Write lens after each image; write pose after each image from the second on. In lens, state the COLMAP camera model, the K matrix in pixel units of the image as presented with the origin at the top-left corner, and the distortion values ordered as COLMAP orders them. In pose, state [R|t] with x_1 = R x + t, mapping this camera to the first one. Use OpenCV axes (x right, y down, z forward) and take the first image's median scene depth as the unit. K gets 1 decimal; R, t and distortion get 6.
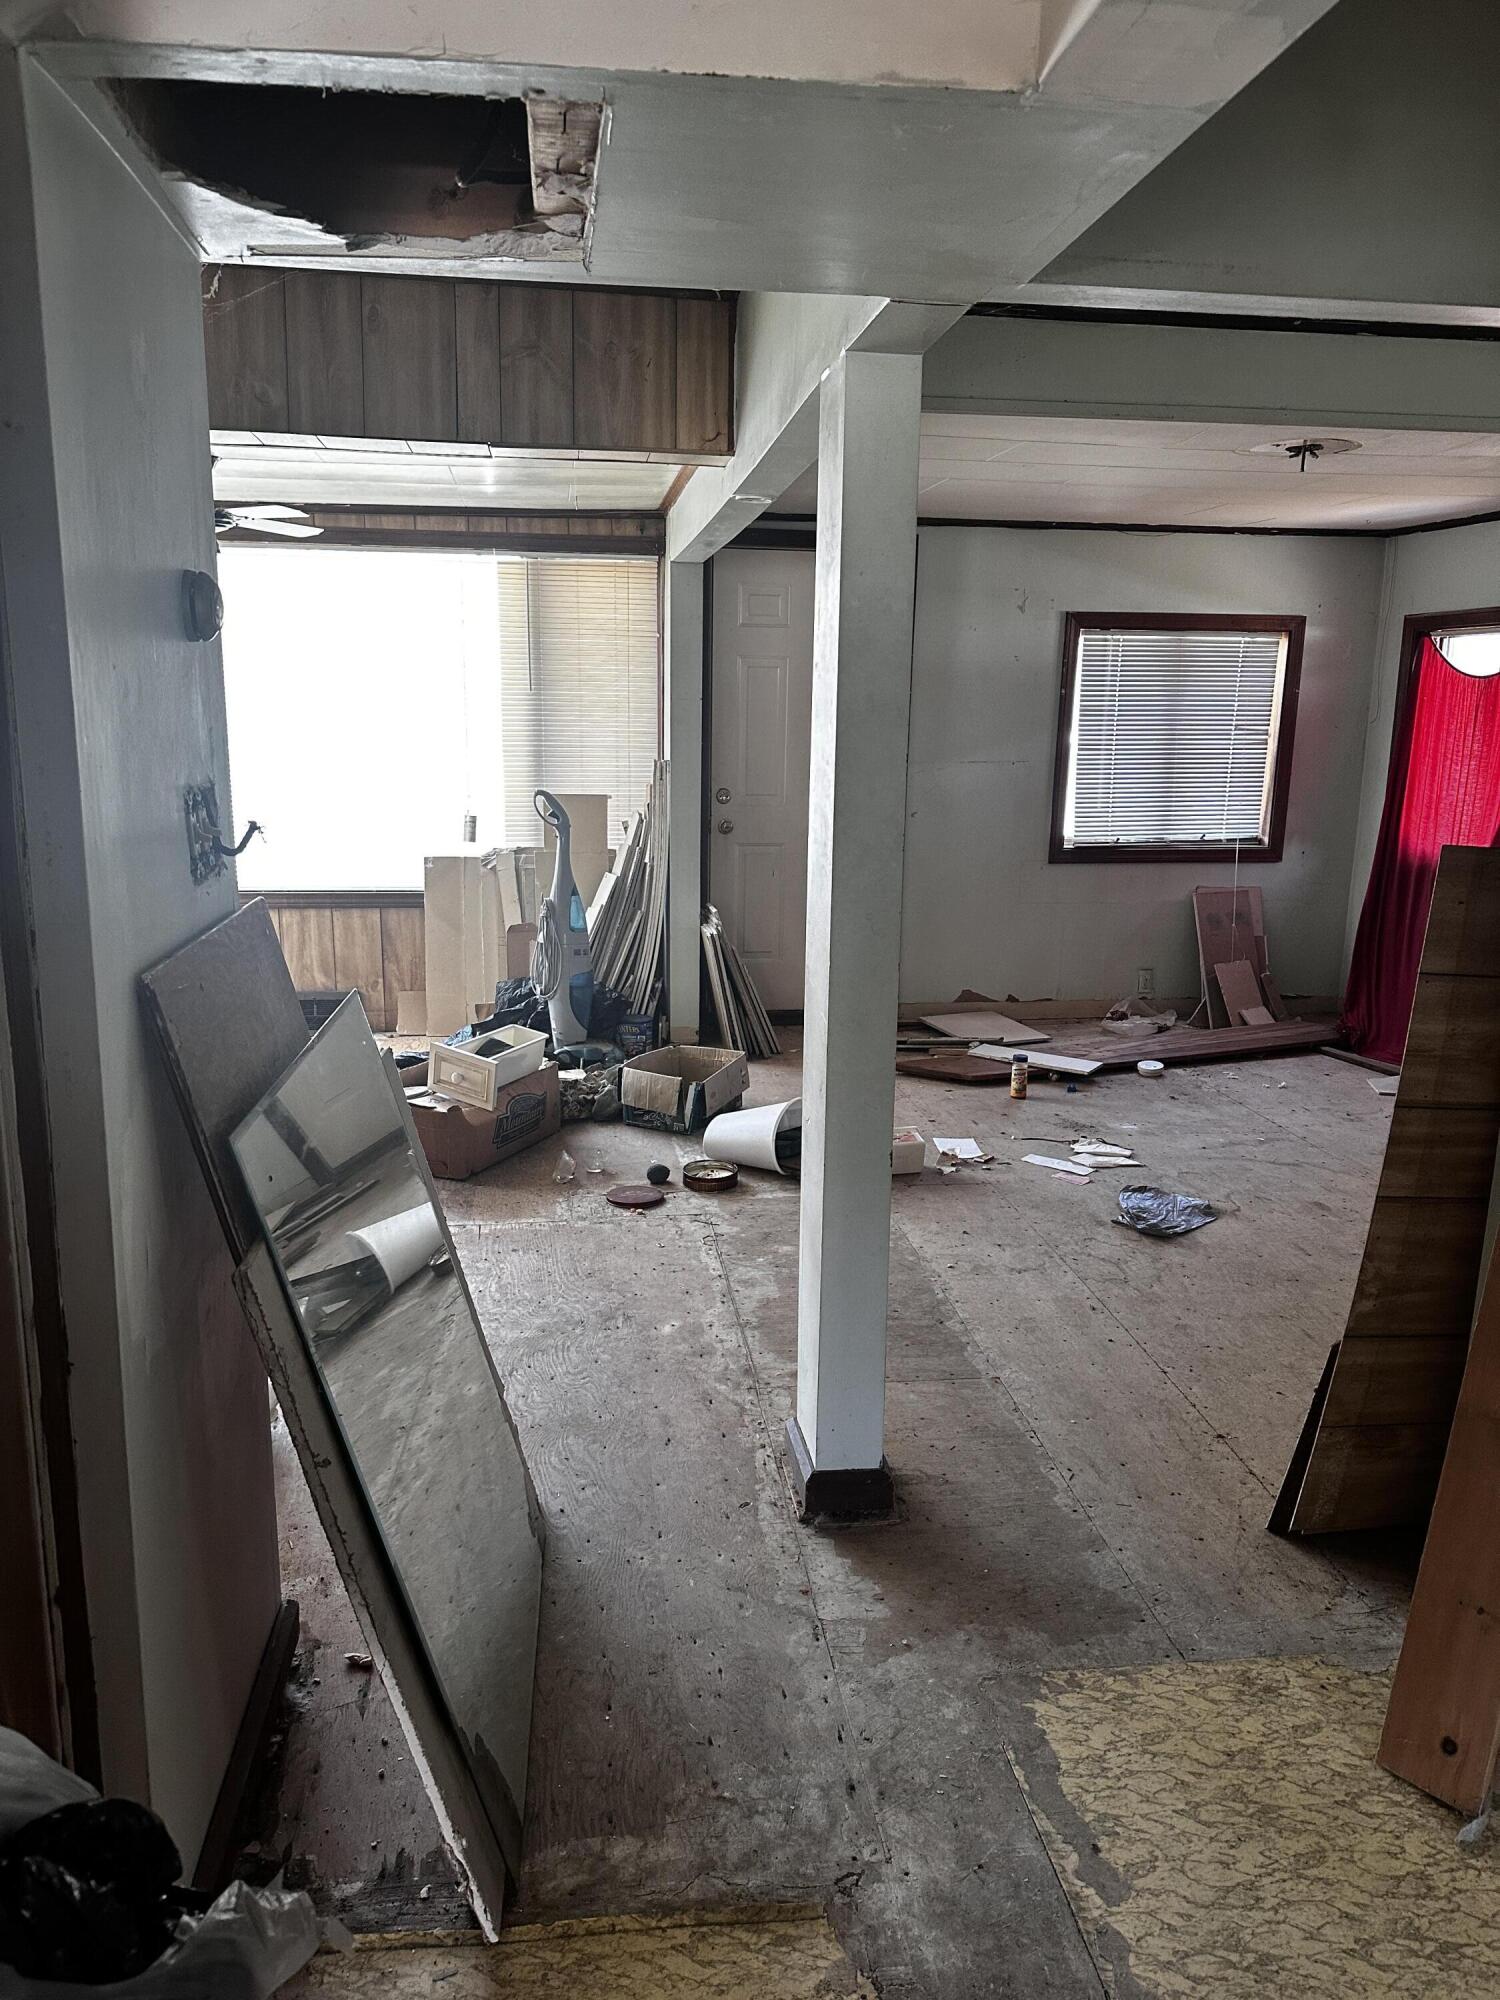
lens RADIAL K [[1390.7, 0, 740.7], [0, 1390.7, 991.5], [0, 0, 1]] dist [0.070232, -0.022315]
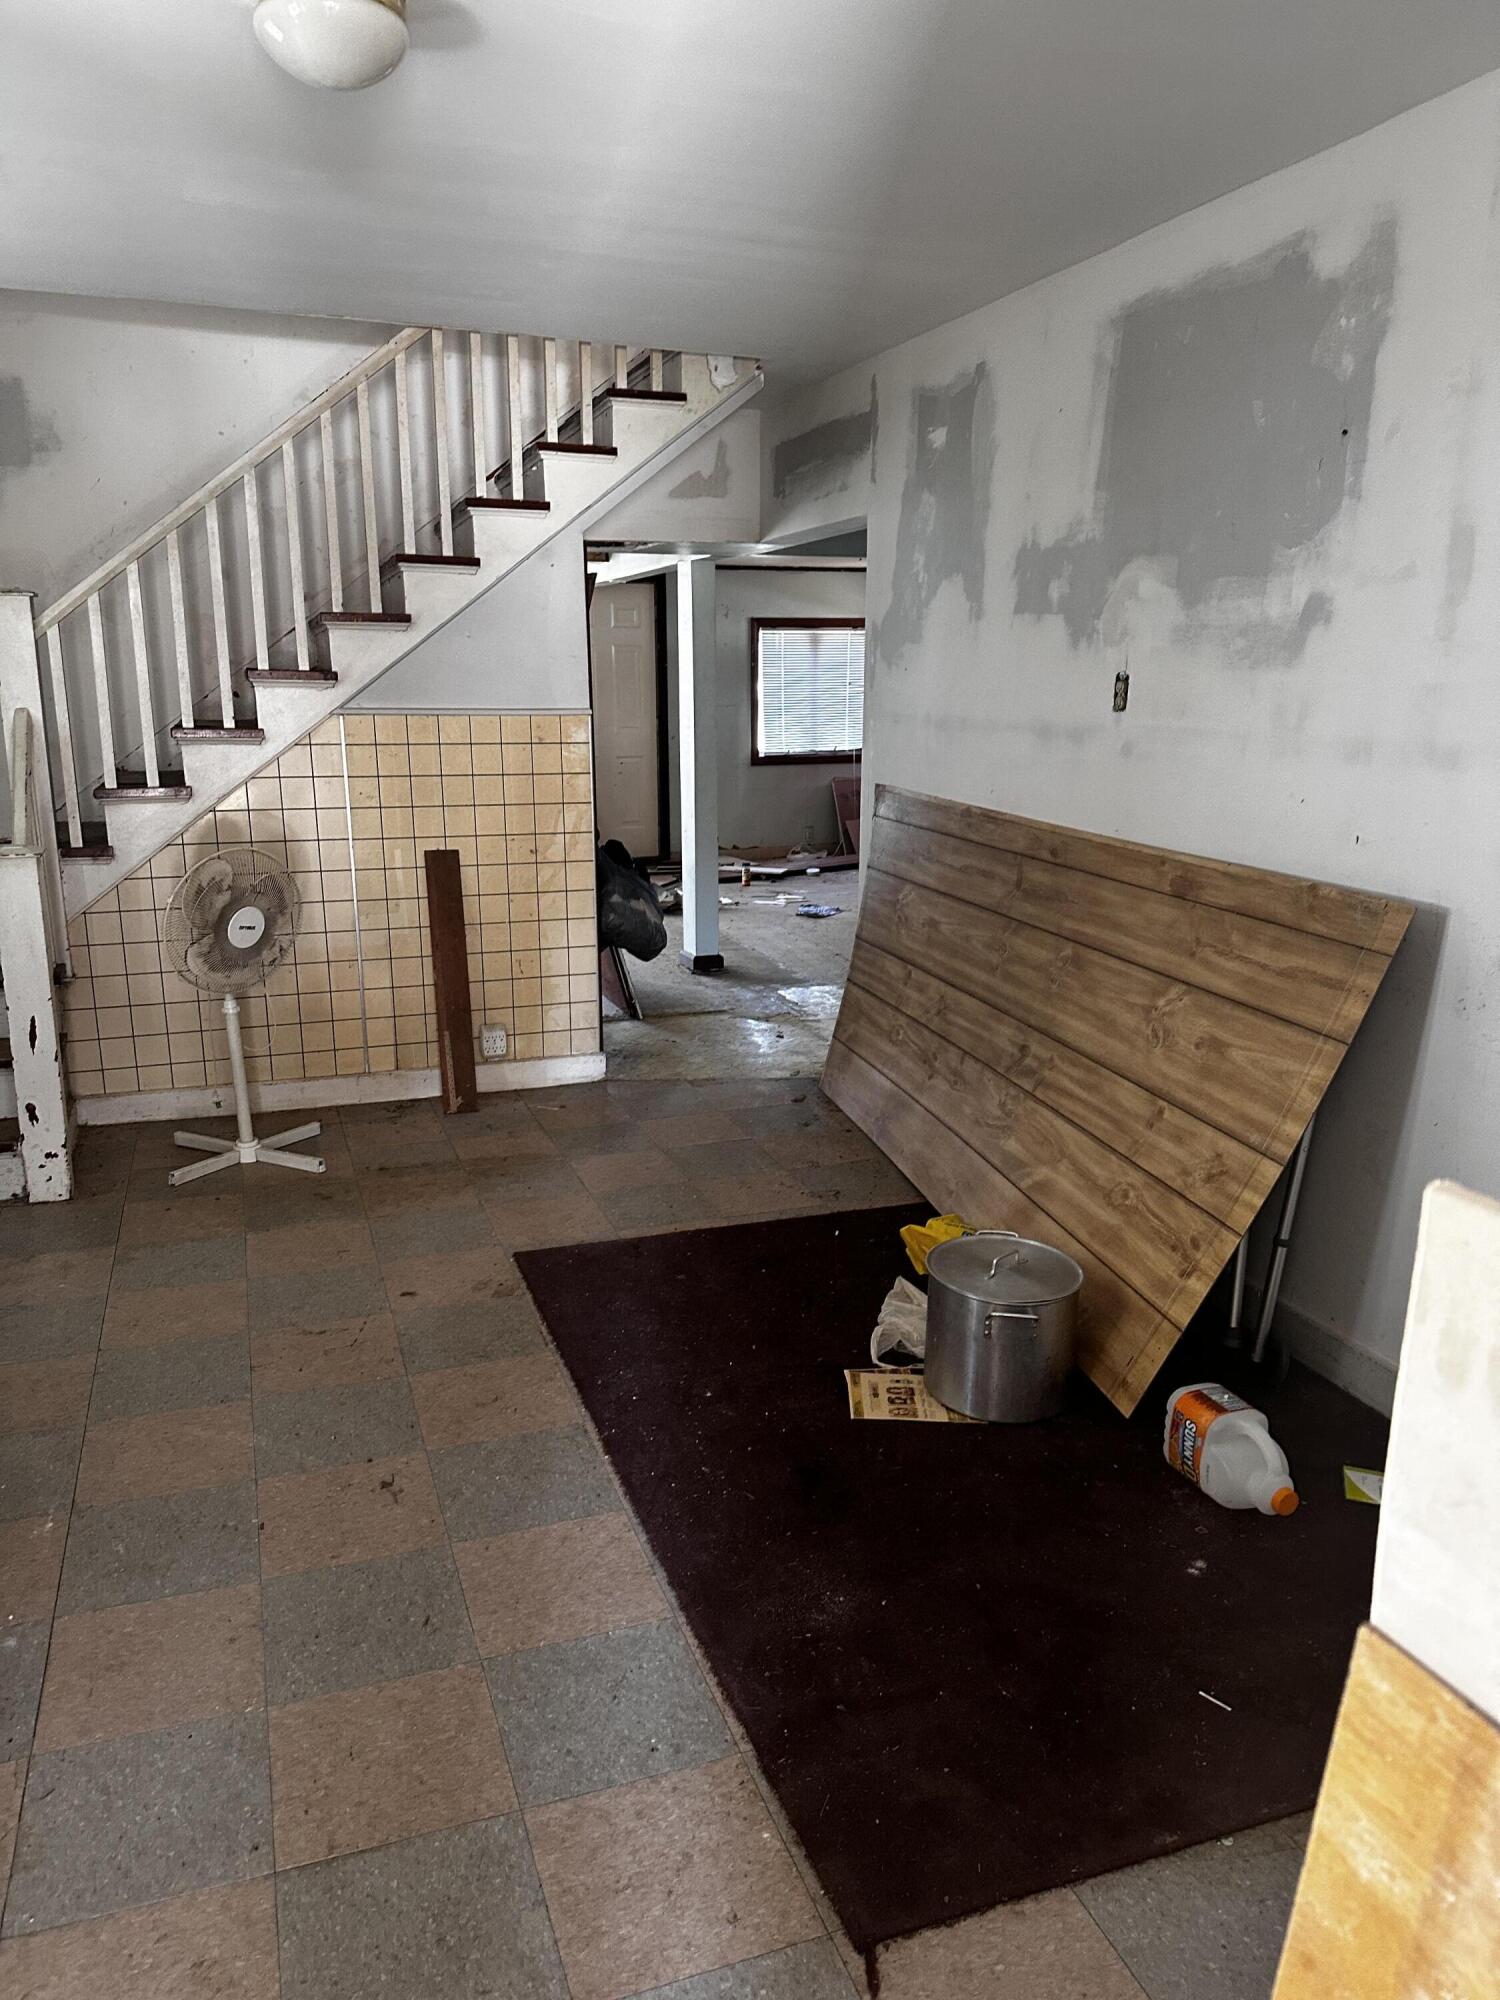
lens RADIAL K [[1390.7, 0, 753.8], [0, 1390.7, 1006.3], [0, 0, 1]] dist [0.070232, -0.022315]
pose [[0.972439, -0.072137, 0.221717, -0.202765], [0.063432, 0.996919, 0.046145, 0.141646], [-0.224362, -0.030810, 0.974019, -0.774820]]
